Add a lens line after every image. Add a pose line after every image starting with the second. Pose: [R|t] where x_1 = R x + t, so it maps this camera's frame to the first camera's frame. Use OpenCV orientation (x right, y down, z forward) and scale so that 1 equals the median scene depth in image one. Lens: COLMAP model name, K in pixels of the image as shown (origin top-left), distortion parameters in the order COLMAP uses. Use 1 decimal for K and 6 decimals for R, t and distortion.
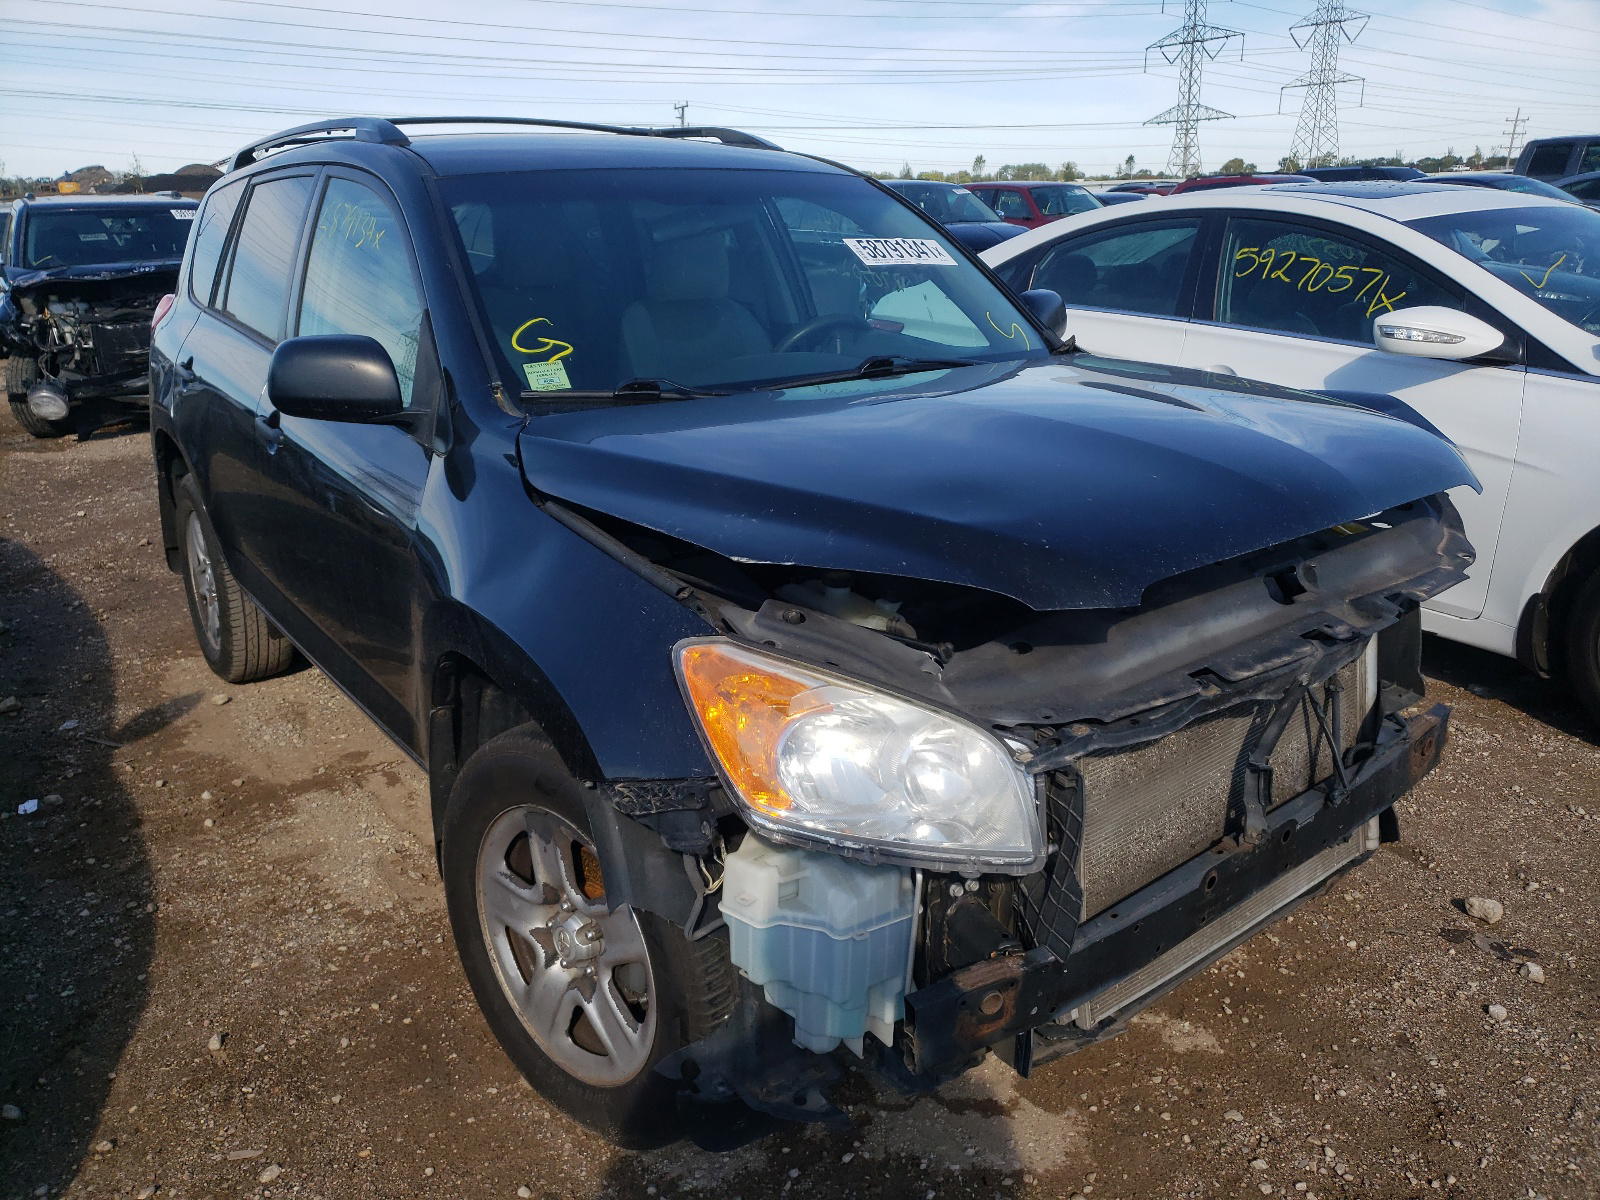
lens RADIAL K [[1244.6, 0, 795.5], [0, 1244.6, 608.3], [0, 0, 1]] dist [-0.032734, 0.082157]
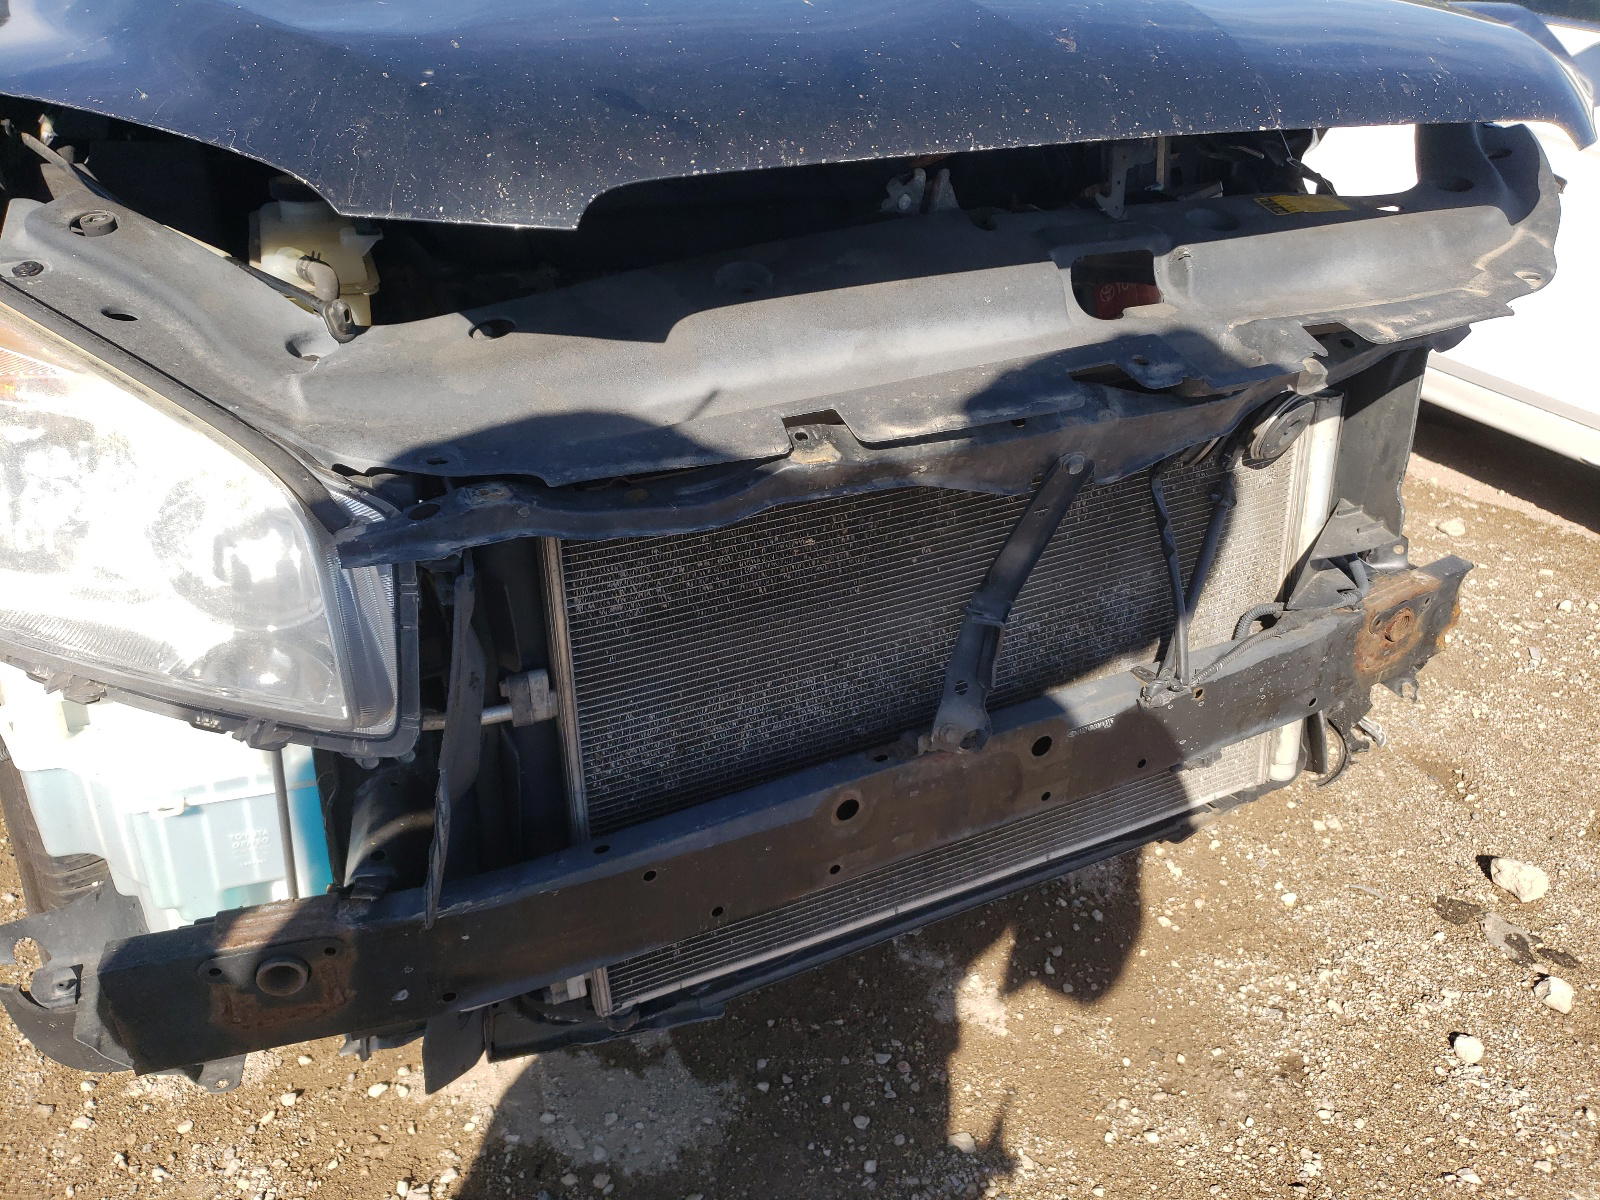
lens RADIAL K [[1244.6, 0, 795.5], [0, 1244.6, 608.3], [0, 0, 1]] dist [-0.032734, 0.082157]
pose [[0.979542, 0.139368, -0.145169, 0.297582], [-0.111184, 0.976077, 0.186850, 0.026318], [0.167737, -0.166887, 0.971603, 0.375788]]
